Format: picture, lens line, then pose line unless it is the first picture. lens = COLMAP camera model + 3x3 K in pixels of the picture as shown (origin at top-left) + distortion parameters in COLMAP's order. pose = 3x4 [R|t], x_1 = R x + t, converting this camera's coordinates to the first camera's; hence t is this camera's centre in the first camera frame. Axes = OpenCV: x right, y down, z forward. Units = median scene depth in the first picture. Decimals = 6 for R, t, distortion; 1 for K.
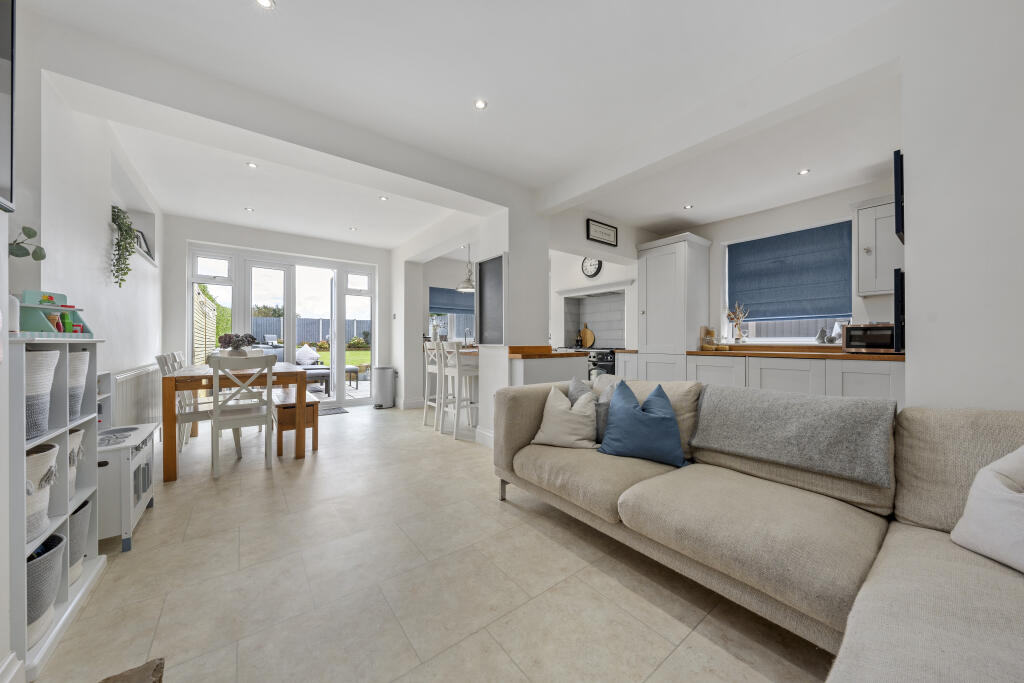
lens RADIAL K [[347.0, 0, 513.5], [0, 347.0, 340.4], [0, 0, 1]] dist [-0.004987, 0.000443]
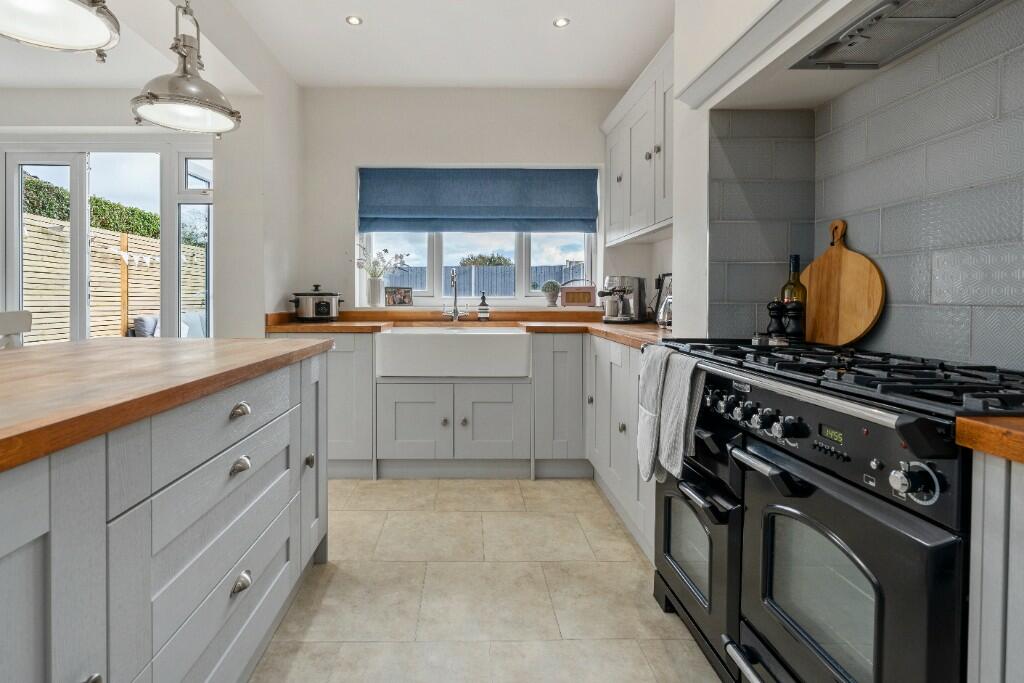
lens RADIAL K [[498.6, 0, 475.3], [0, 498.6, 303.8], [0, 0, 1]] dist [-0.006790, -0.000124]
pose [[0.797960, 0.009627, -0.602633, 0.301174], [-0.000225, 0.999877, 0.015674, -0.008989], [0.602710, -0.012372, 0.797864, 0.911930]]
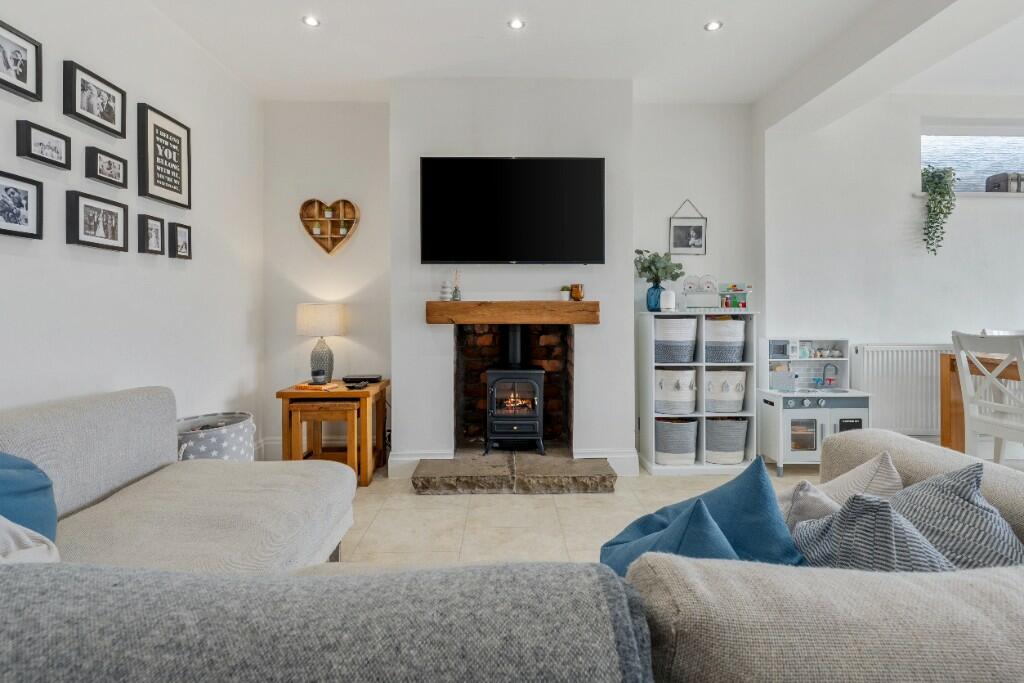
lens RADIAL K [[493.1, 0, 519.9], [0, 493.1, 307.3], [0, 0, 1]] dist [0.004497, 0.000632]
pose [[-0.587444, 0.001452, -0.809264, 0.376390], [0.007259, 0.999968, -0.003476, -0.007642], [0.809232, -0.007916, -0.587436, 0.513813]]
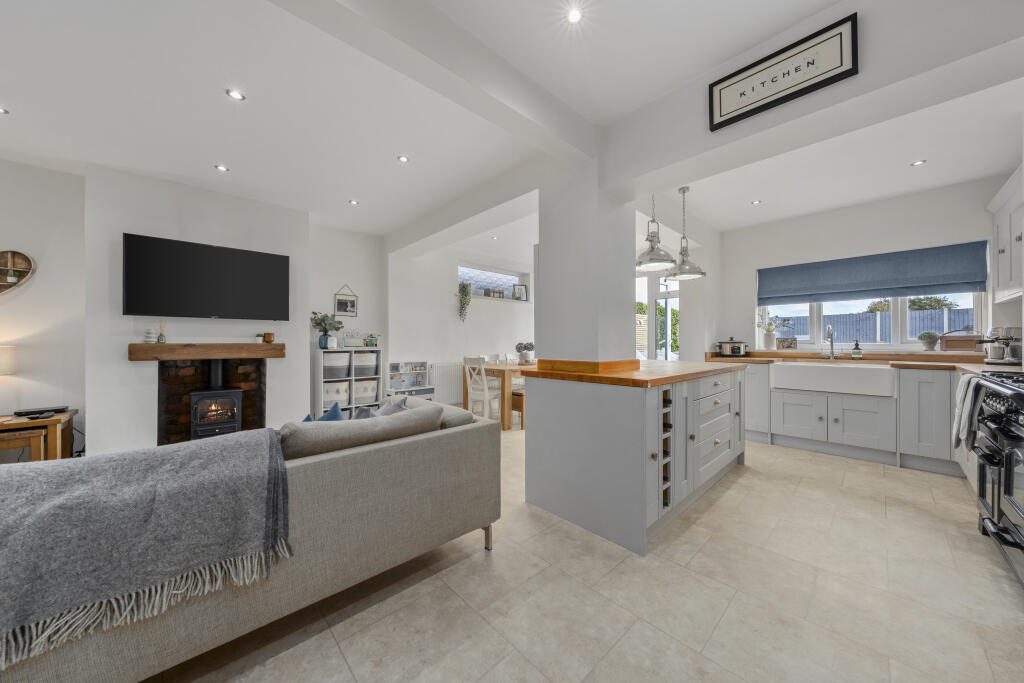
lens RADIAL K [[347.0, 0, 510.7], [0, 347.0, 341.6], [0, 0, 1]] dist [-0.004987, 0.000443]
pose [[0.087931, -0.001135, -0.996126, 0.592348], [0.007321, 0.999973, -0.000493, -0.018468], [0.996100, -0.007249, 0.087937, 0.646473]]
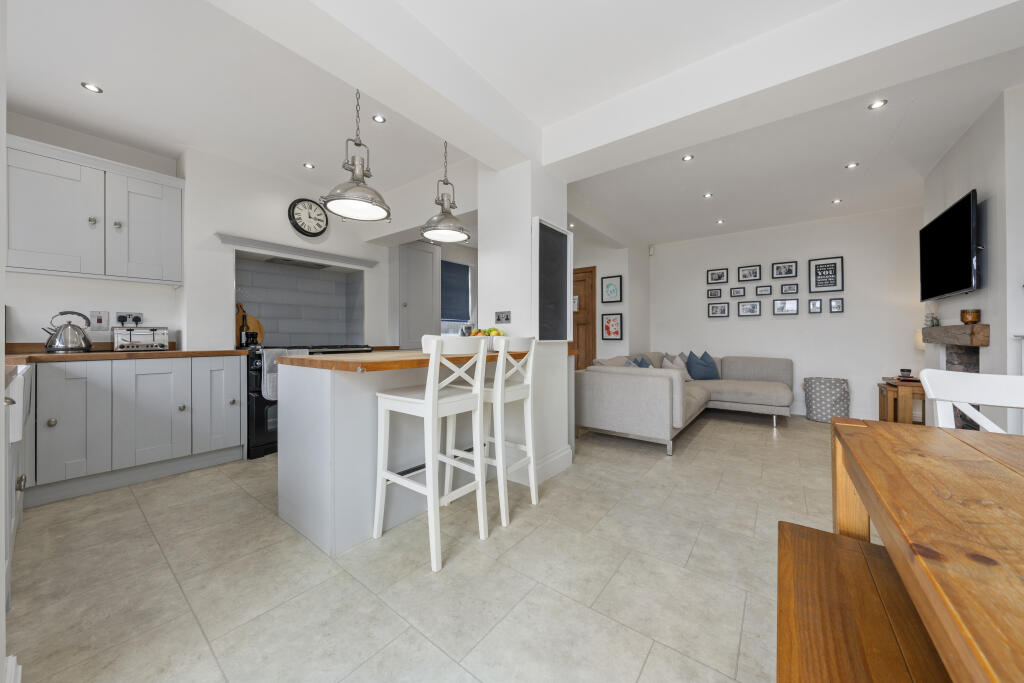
lens RADIAL K [[347.0, 0, 504.6], [0, 347.0, 337.6], [0, 0, 1]] dist [-0.004987, 0.000443]
pose [[-0.242721, -0.003579, 0.970090, -0.618239], [-0.004653, 0.999986, 0.002525, 0.003900], [-0.970085, -0.003901, -0.242734, 1.025083]]
